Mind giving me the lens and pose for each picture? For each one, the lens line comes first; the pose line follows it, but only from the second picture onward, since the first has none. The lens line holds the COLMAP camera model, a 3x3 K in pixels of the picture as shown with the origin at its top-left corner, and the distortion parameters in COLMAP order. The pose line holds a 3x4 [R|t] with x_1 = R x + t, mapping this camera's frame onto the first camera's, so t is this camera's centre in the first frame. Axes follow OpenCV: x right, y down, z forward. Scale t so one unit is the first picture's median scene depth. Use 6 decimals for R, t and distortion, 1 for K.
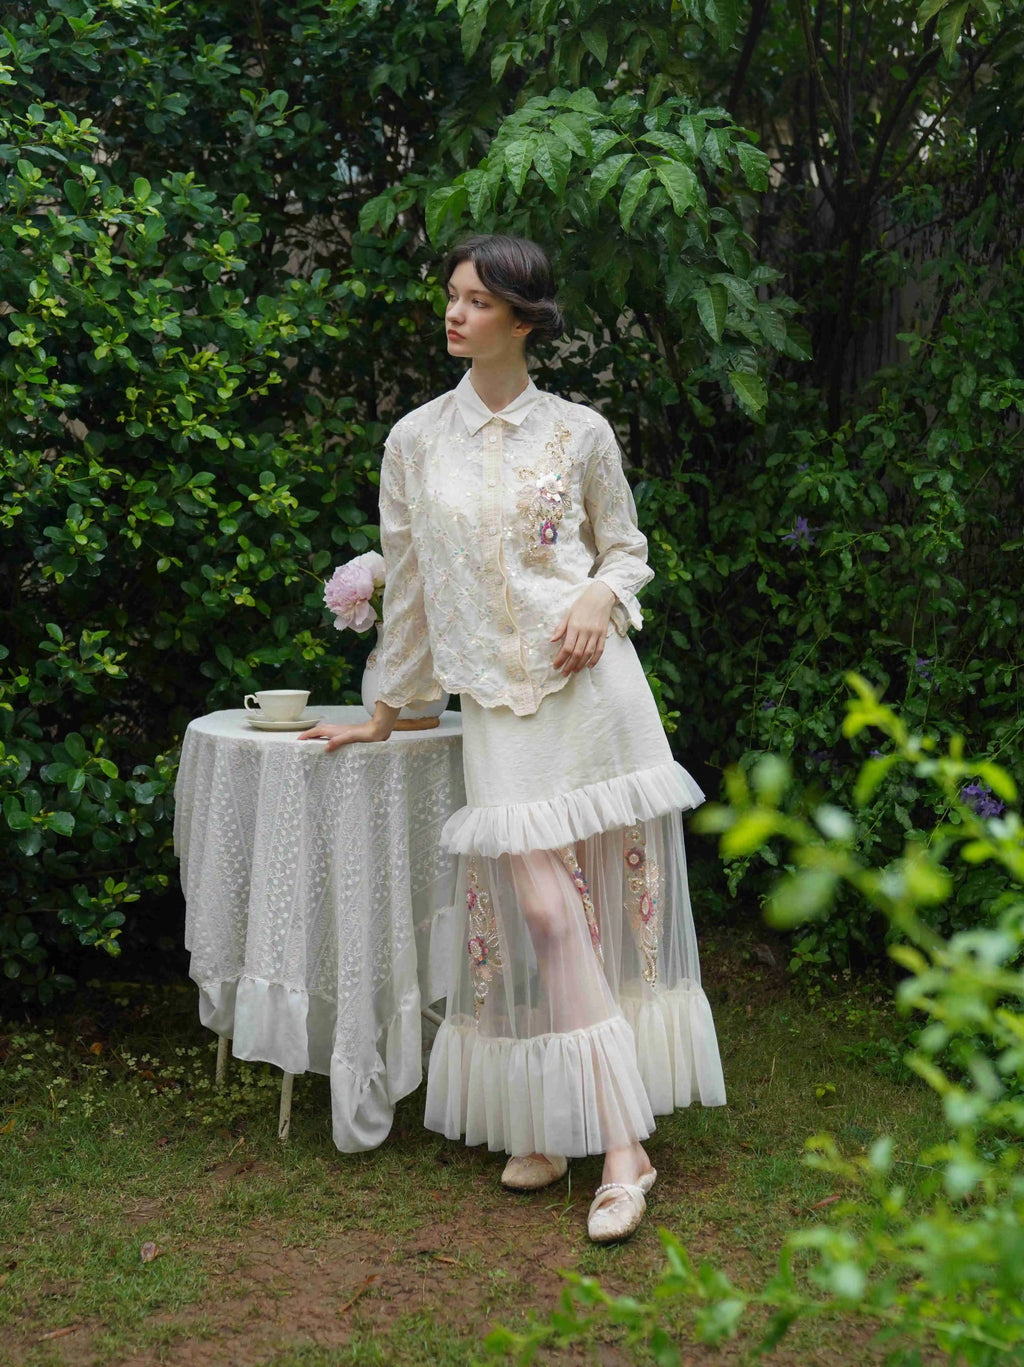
lens RADIAL K [[1941.2, 0, 518.6], [0, 1941.2, 695.0], [0, 0, 1]] dist [0.137404, 0.000000]
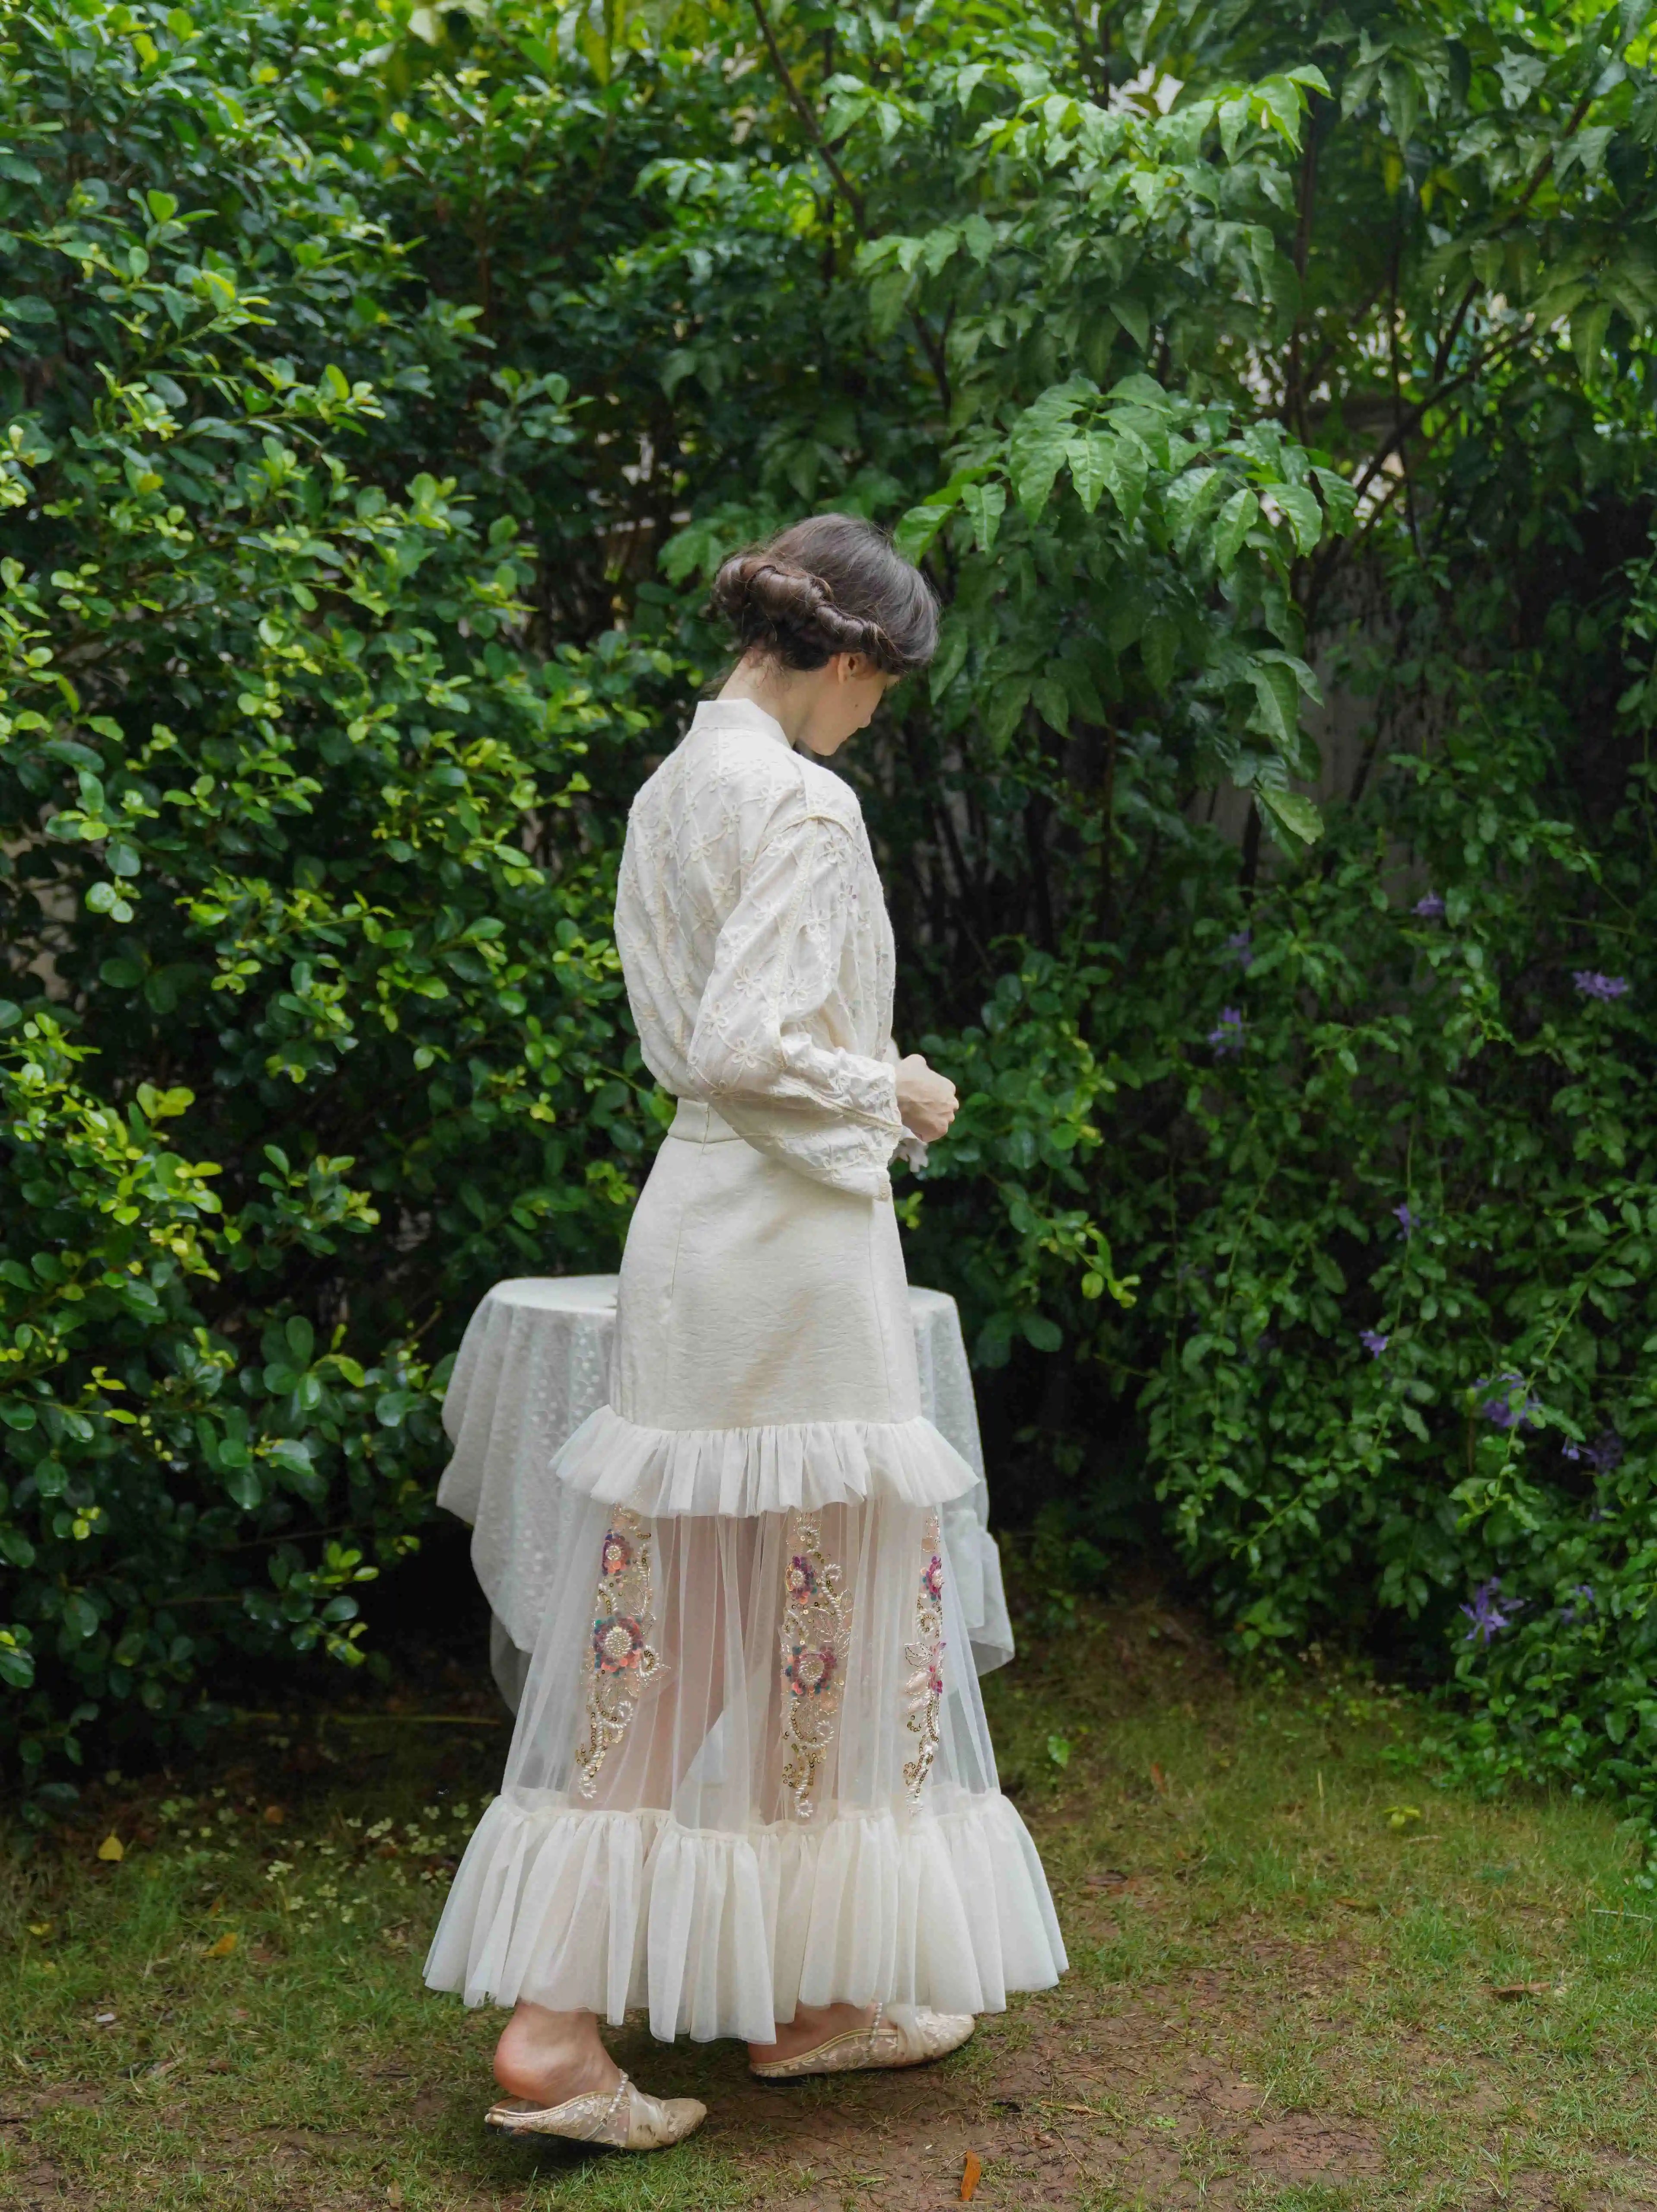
lens RADIAL K [[2606.6, 0, 840.4], [0, 2606.6, 1127.8], [0, 0, 1]] dist [0.035351, 0.000000]
pose [[0.975098, 0.002015, 0.221765, -0.237027], [0.013056, 0.997703, -0.066473, 0.016537], [-0.221389, 0.067714, 0.972832, 0.118618]]
